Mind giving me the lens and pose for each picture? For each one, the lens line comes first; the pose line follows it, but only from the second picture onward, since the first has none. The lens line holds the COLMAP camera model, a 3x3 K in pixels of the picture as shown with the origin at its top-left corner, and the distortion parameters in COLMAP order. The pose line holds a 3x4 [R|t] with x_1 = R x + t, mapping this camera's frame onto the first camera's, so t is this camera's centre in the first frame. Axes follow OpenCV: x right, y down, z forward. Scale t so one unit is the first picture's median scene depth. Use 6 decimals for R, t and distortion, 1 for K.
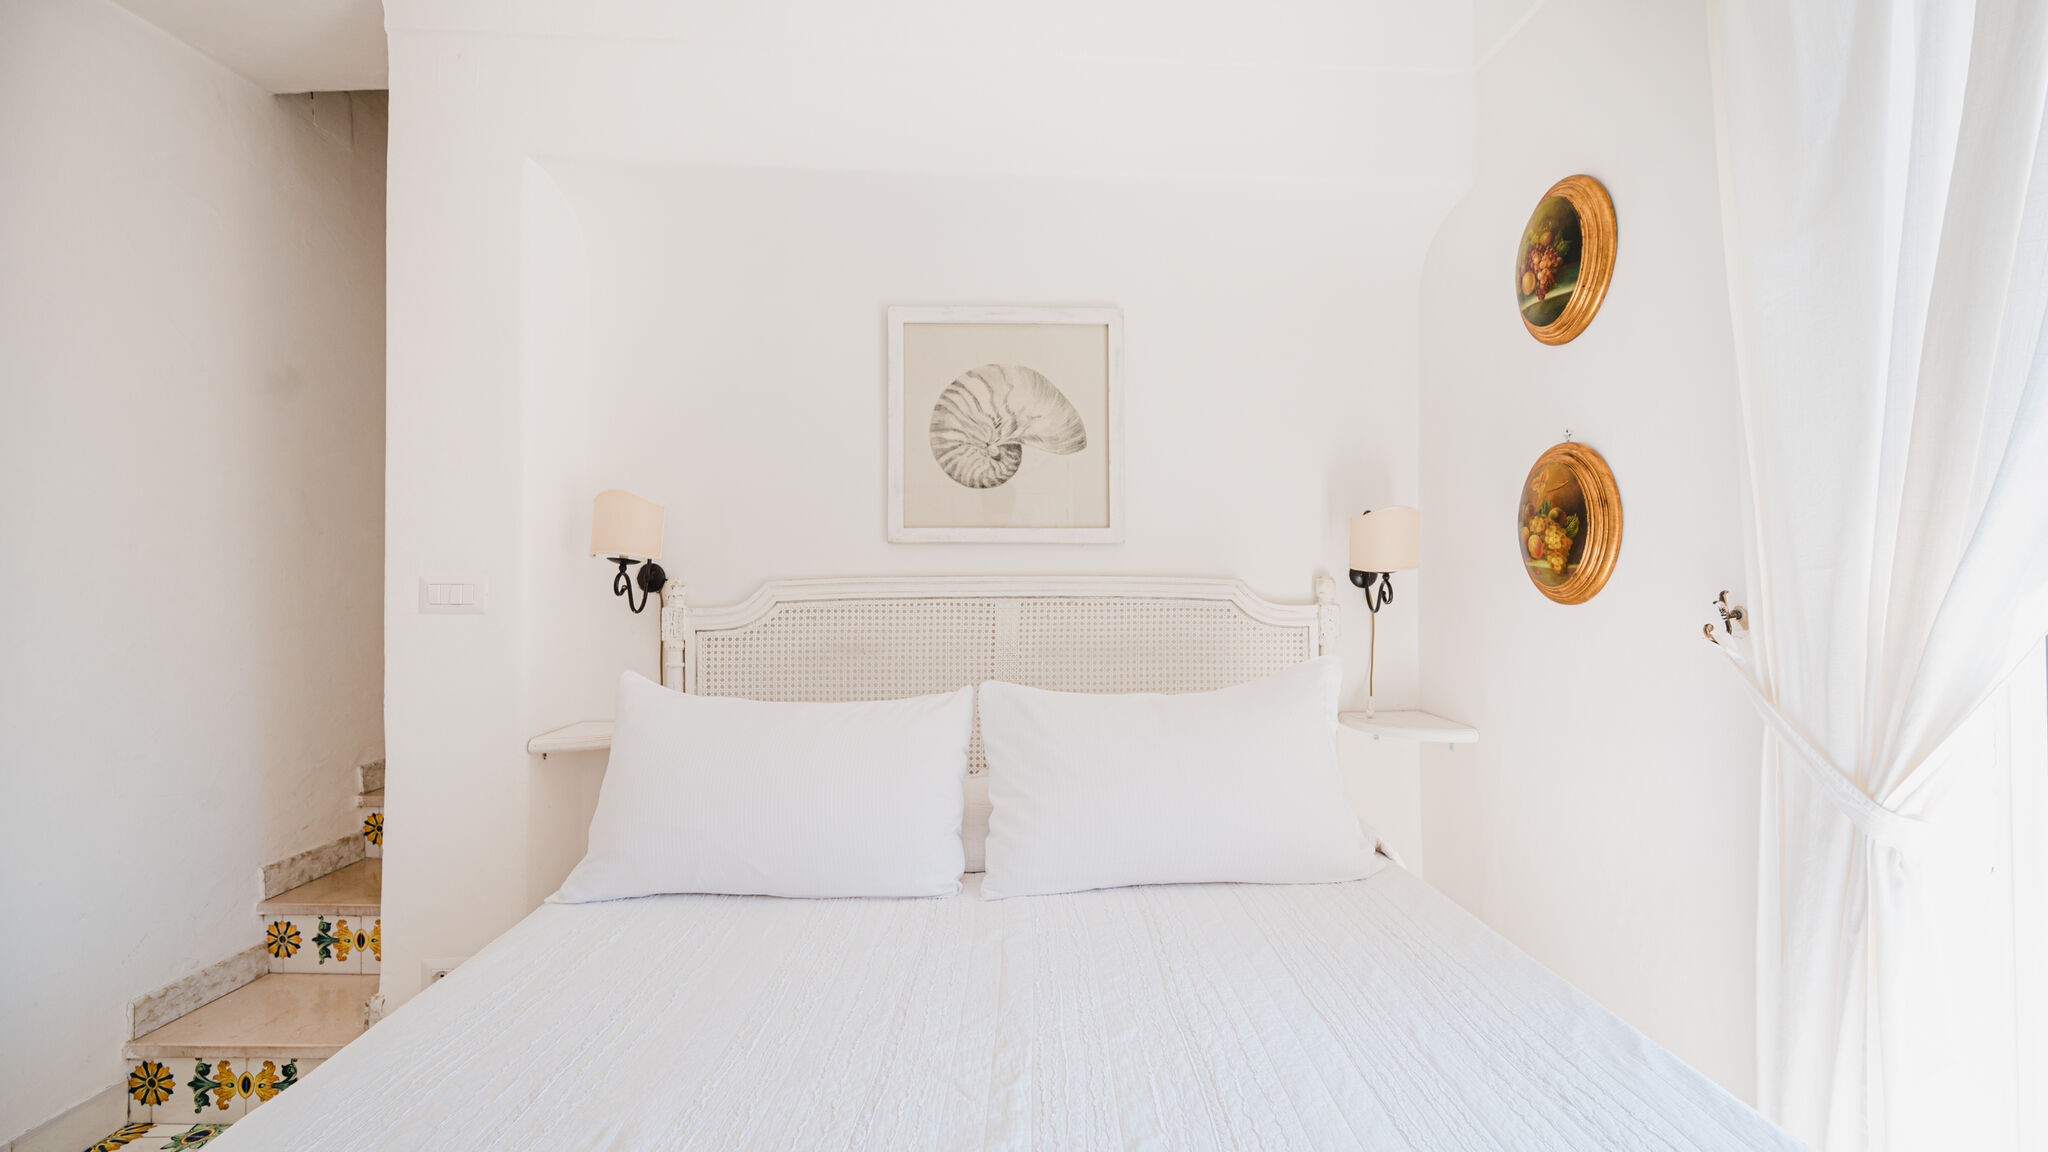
lens RADIAL K [[816.7, 0, 1028.8], [0, 816.7, 579.4], [0, 0, 1]] dist [0.000488, -0.000128]
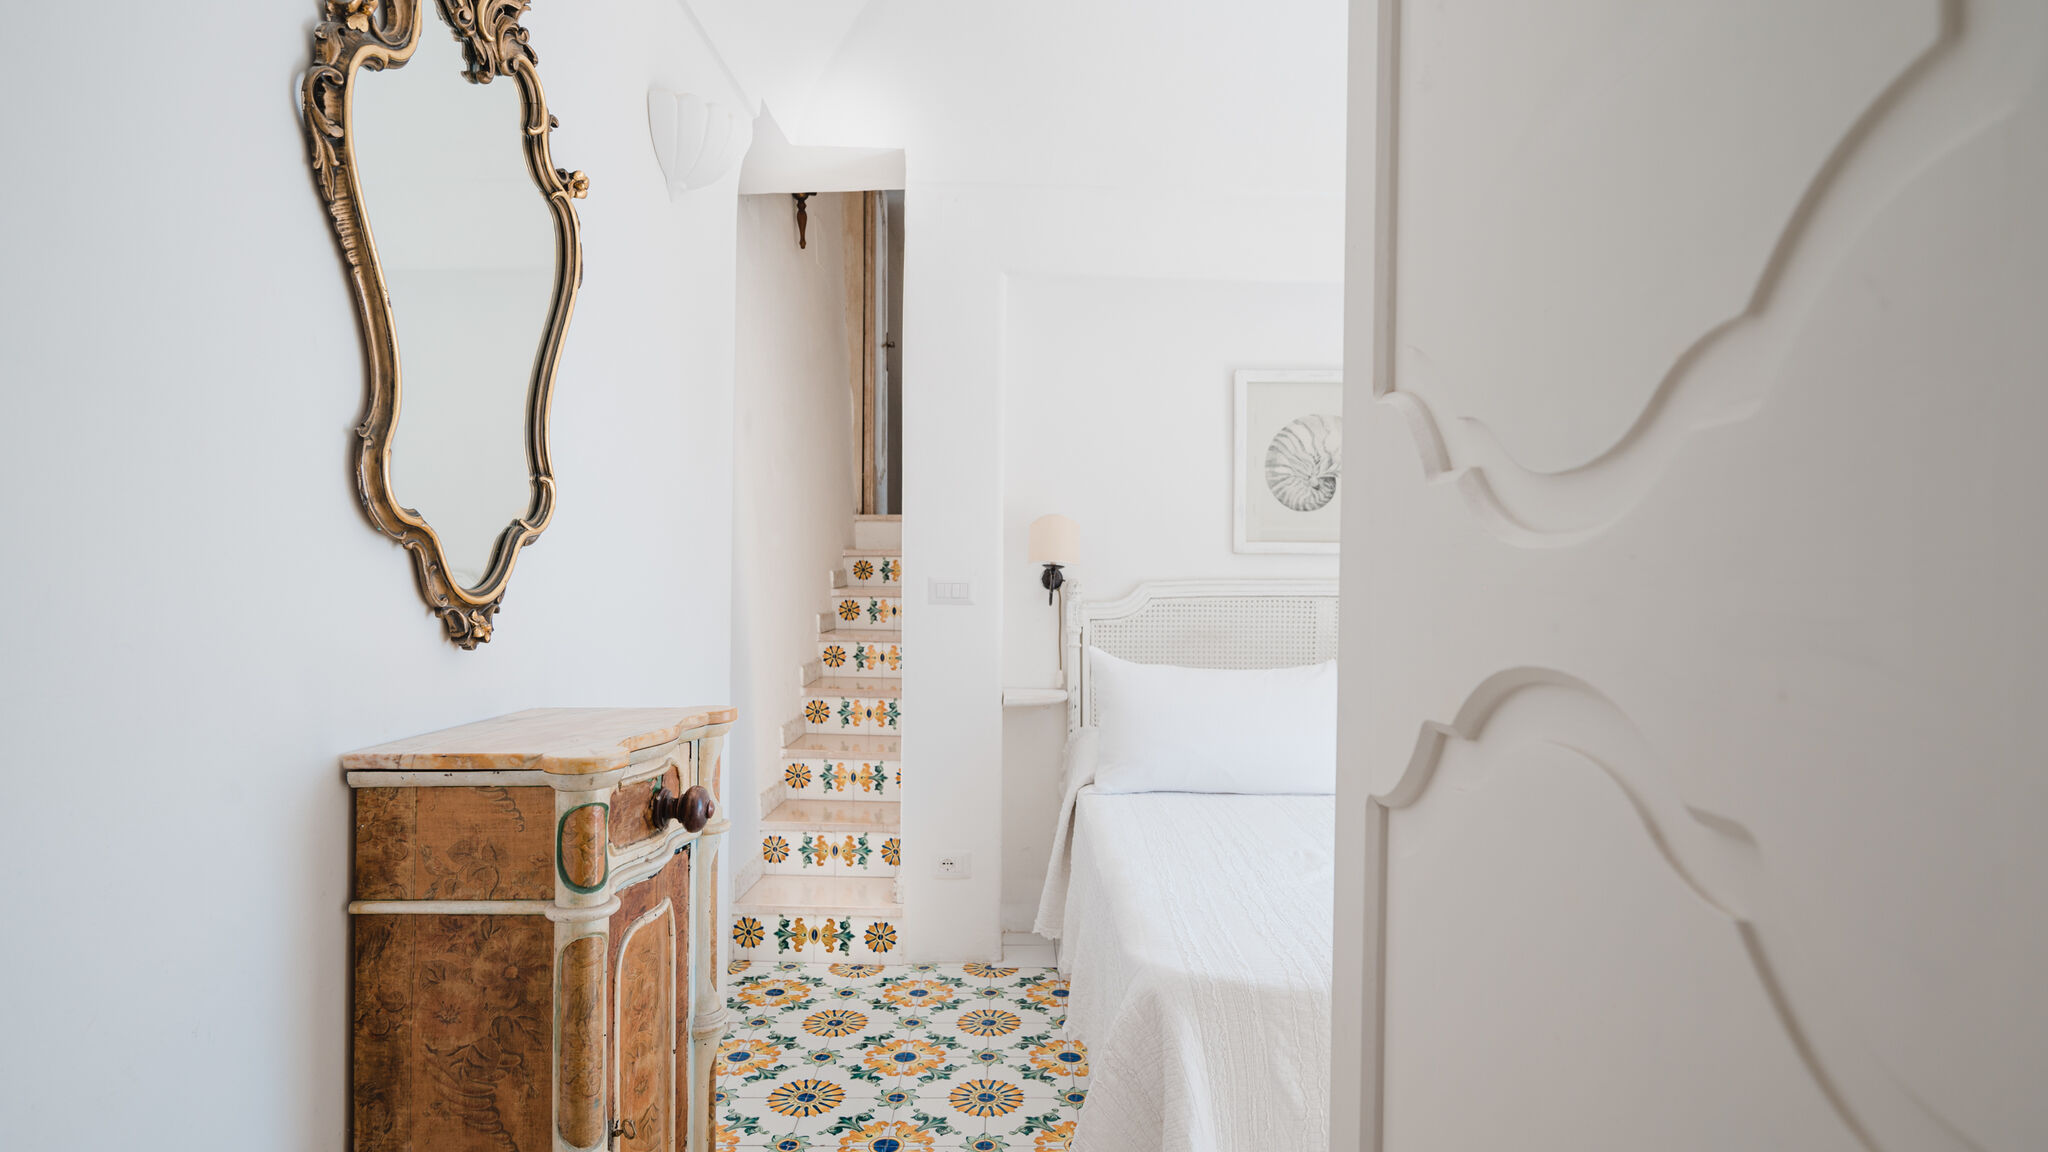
lens RADIAL K [[1075.4, 0, 1019.6], [0, 1075.4, 580.0], [0, 0, 1]] dist [-0.005898, -0.000203]
pose [[0.999744, 0.010384, -0.020119, -0.472943], [-0.010116, 0.999859, 0.013373, -0.021605], [0.020255, -0.013166, 0.999708, -0.703655]]
